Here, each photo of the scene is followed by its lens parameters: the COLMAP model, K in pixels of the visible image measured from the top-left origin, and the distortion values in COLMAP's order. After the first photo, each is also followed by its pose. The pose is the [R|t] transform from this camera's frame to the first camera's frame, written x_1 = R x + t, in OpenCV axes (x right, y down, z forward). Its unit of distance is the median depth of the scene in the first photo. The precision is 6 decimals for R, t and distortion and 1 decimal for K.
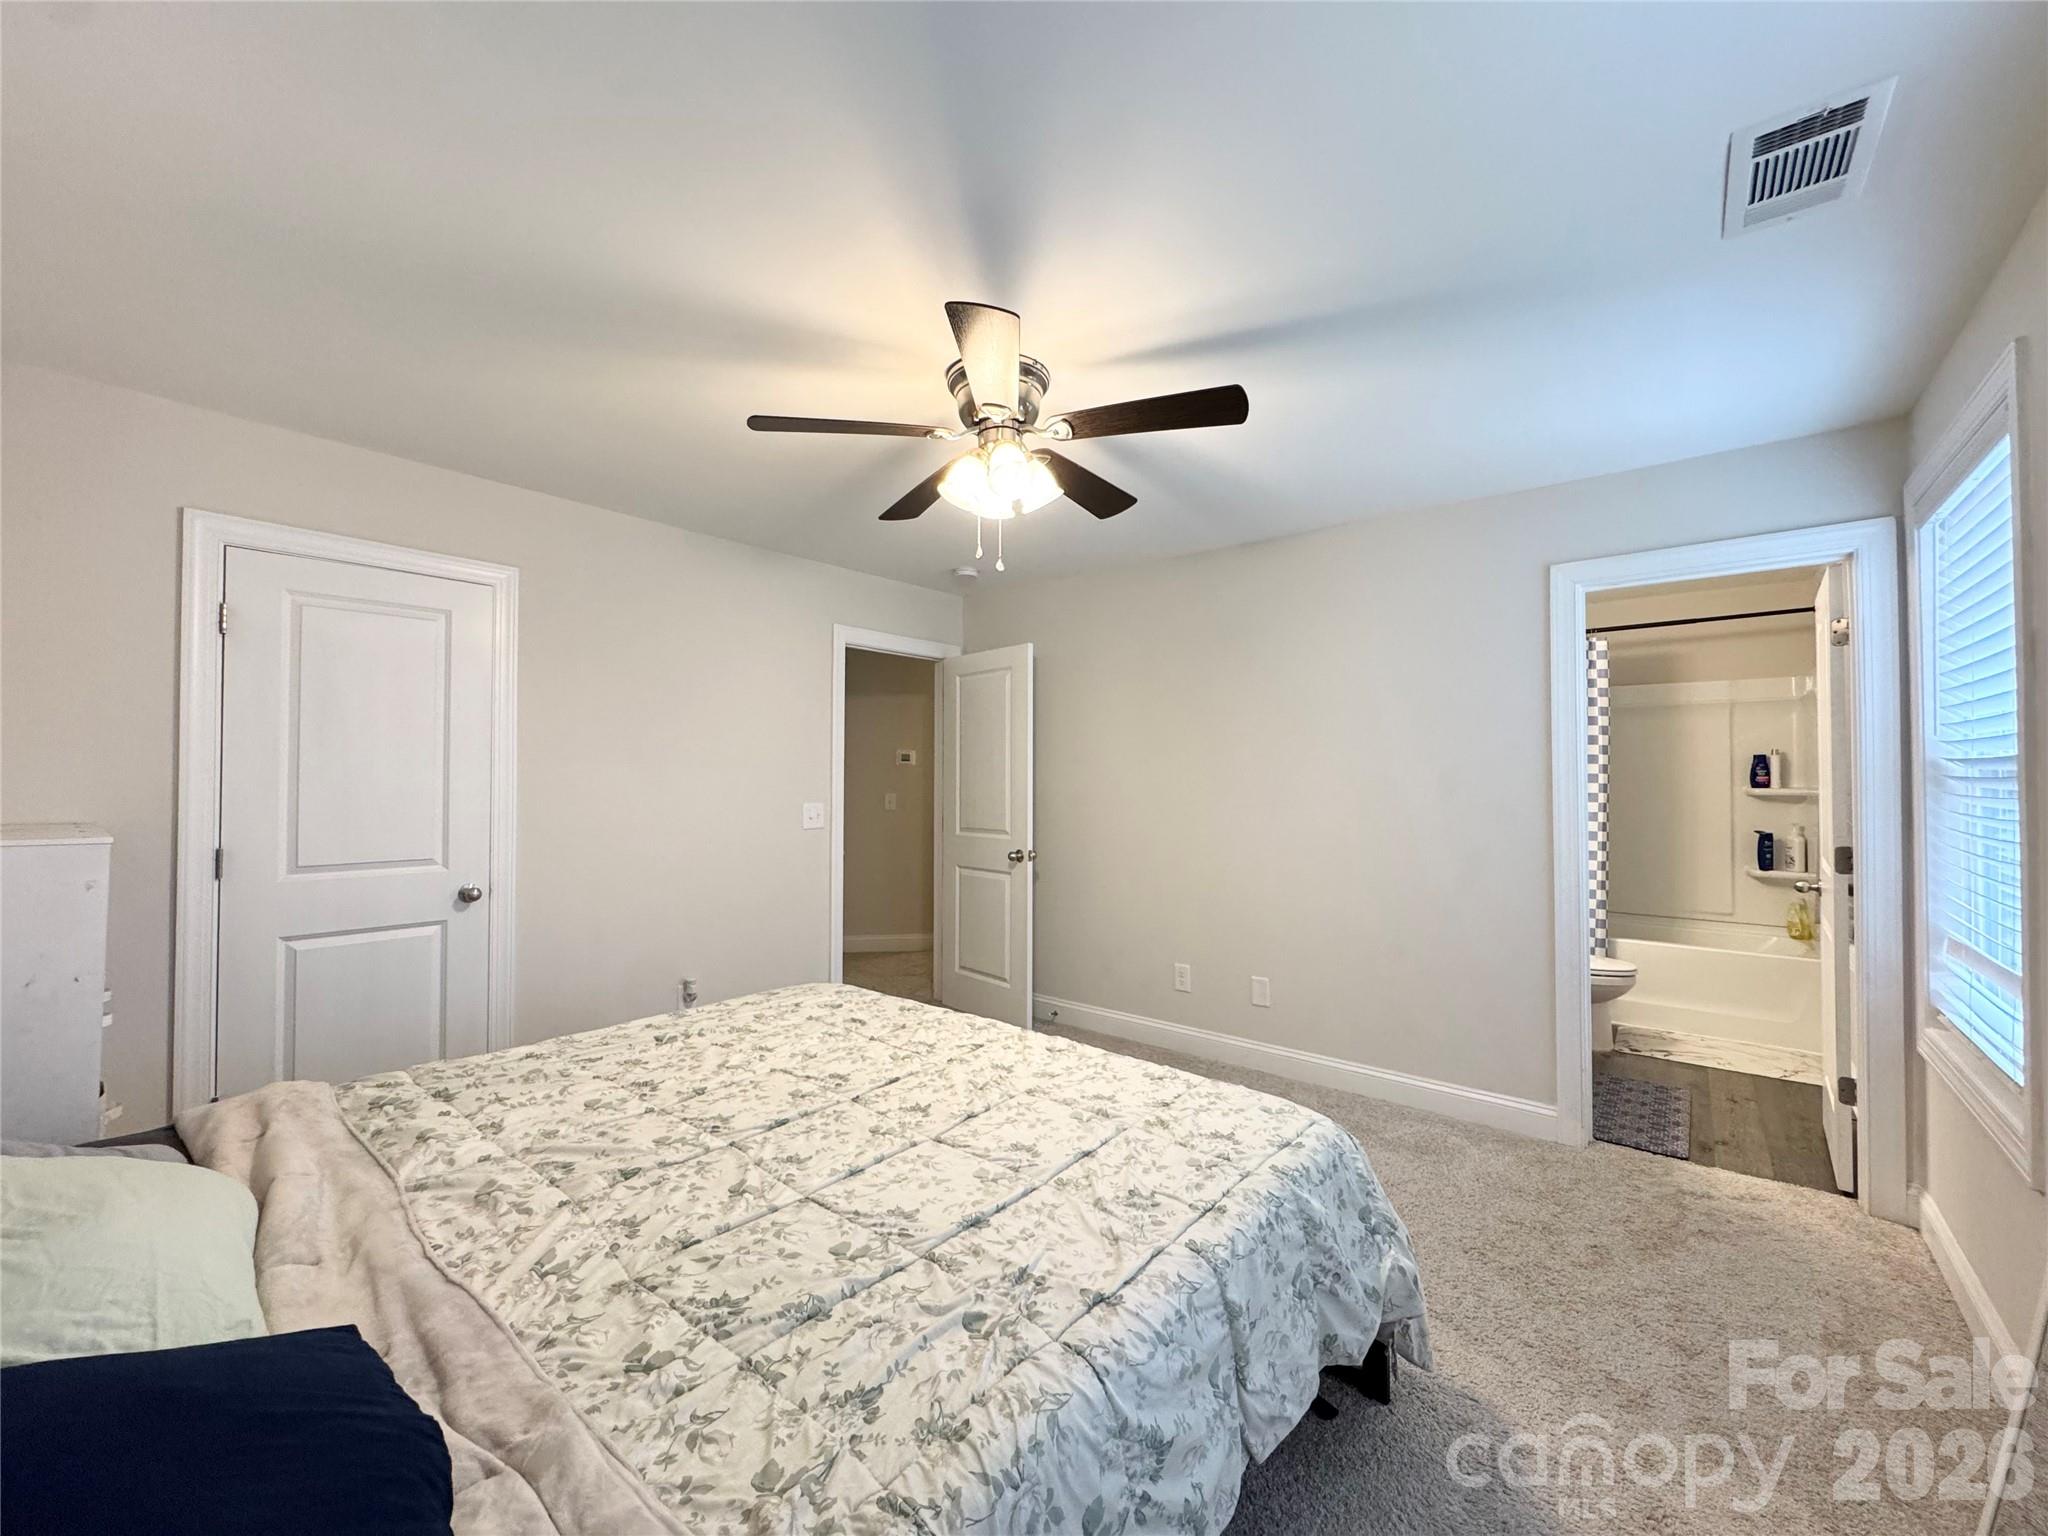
lens RADIAL K [[814.8, 0, 1030.9], [0, 814.8, 756.1], [0, 0, 1]] dist [-0.002759, 0.000303]
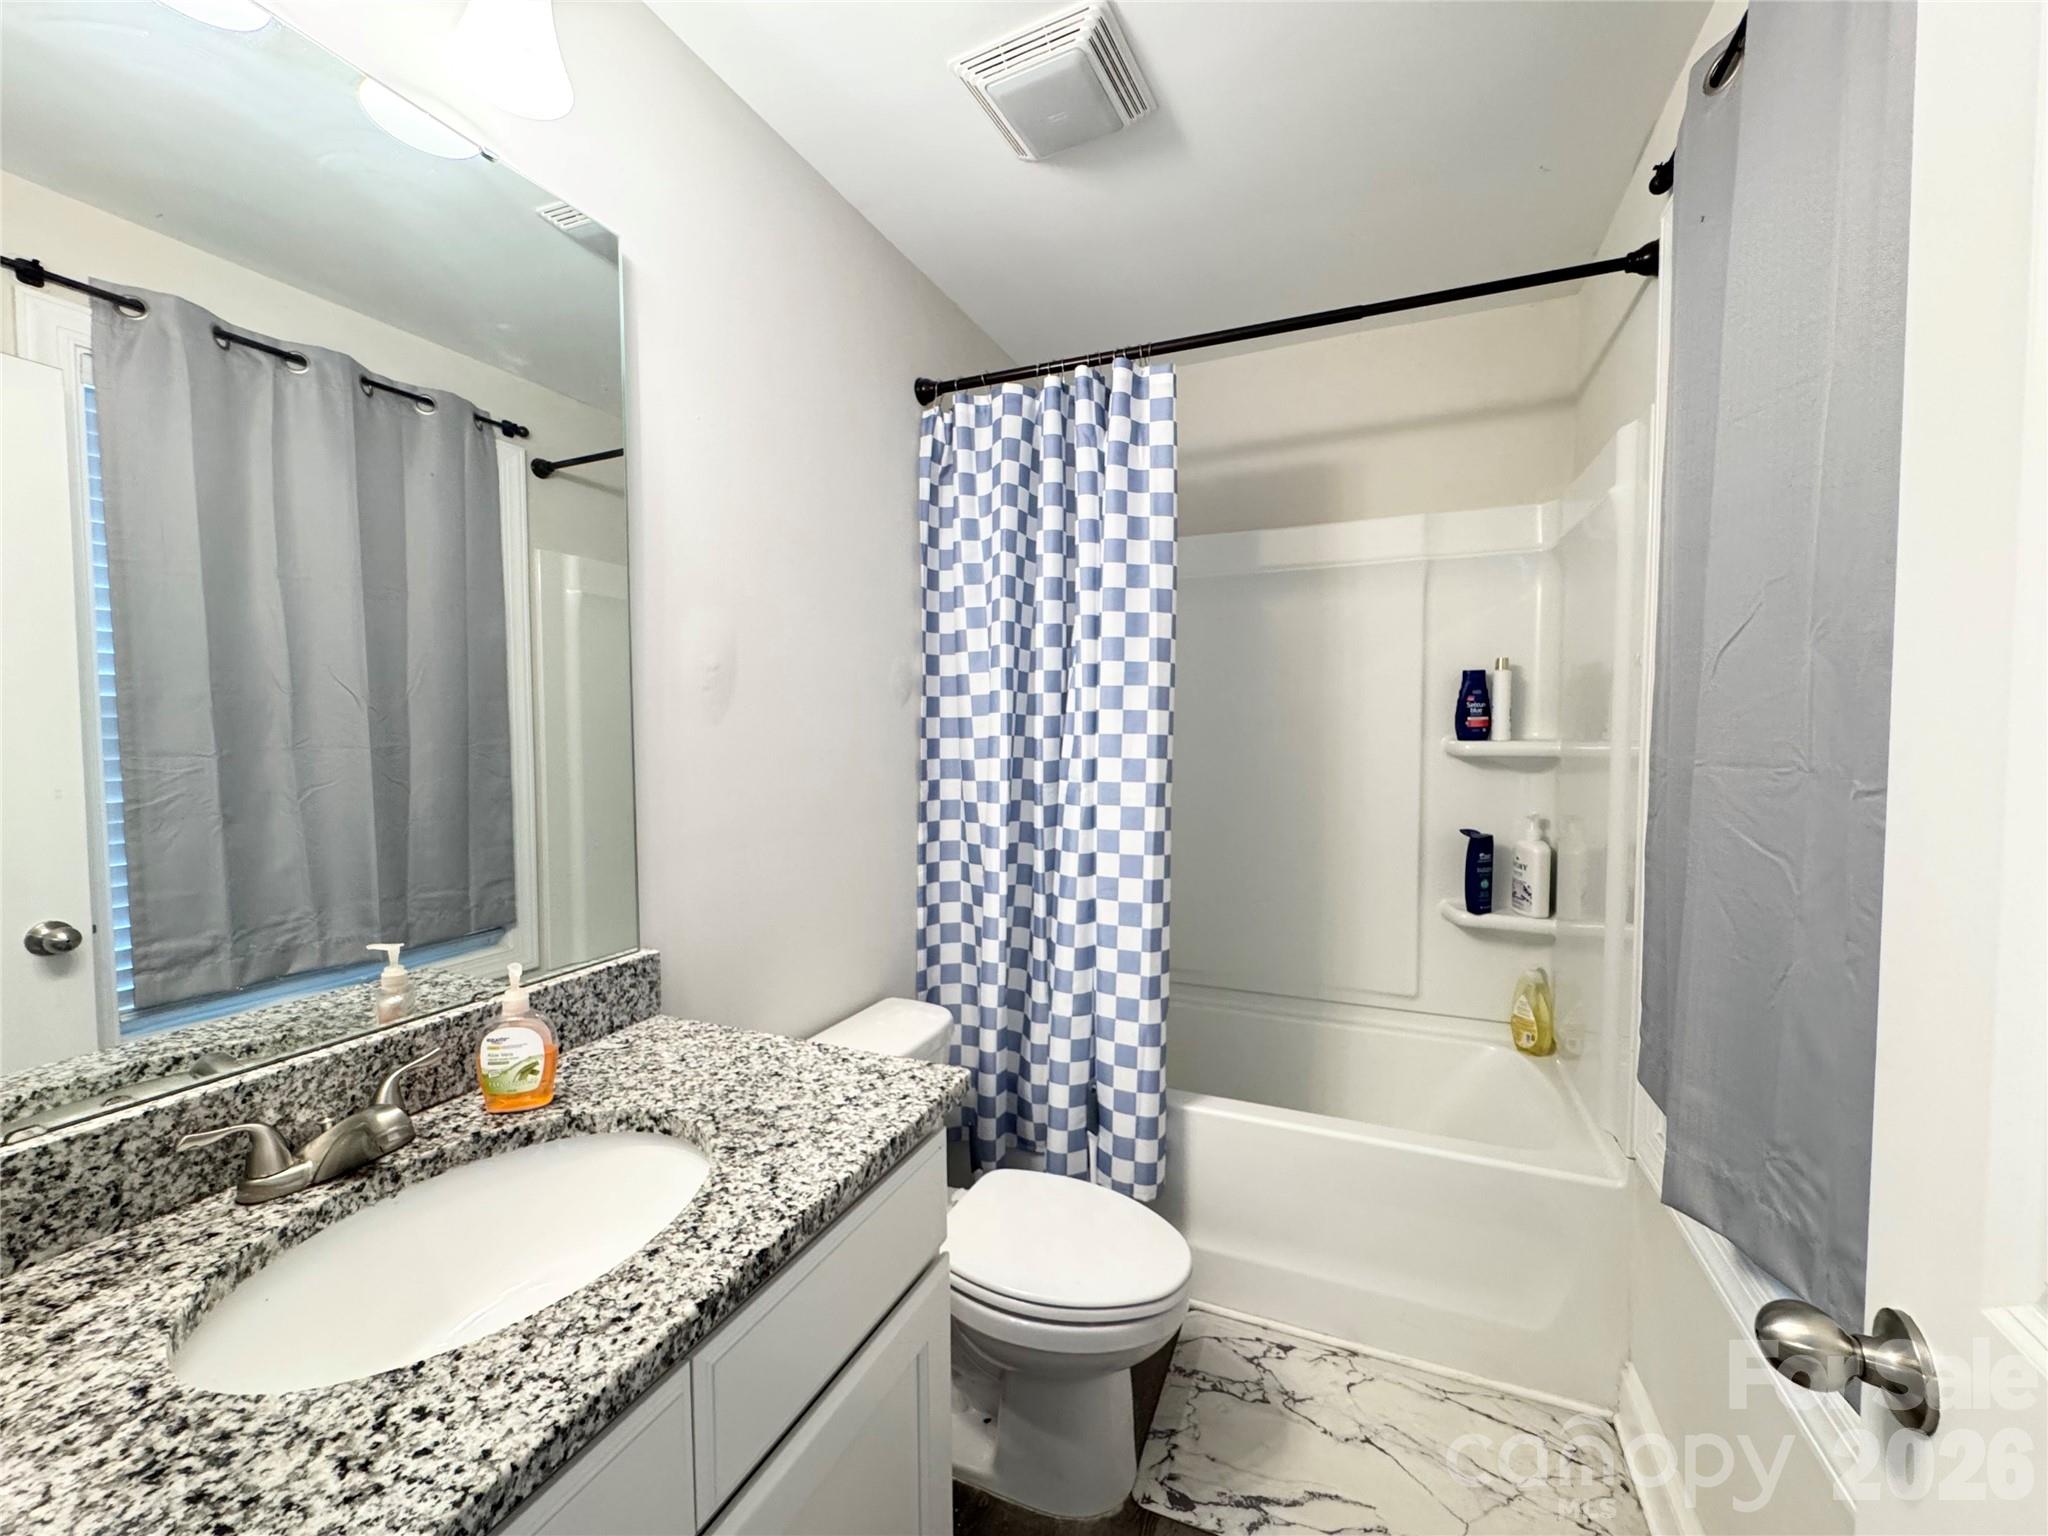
lens RADIAL K [[814.8, 0, 1016.8], [0, 814.8, 750.9], [0, 0, 1]] dist [-0.002759, 0.000303]
pose [[0.969487, -0.011642, 0.244864, 0.523865], [0.000187, 0.998906, 0.046753, 0.023091], [-0.245141, -0.045280, 0.968429, 0.606537]]
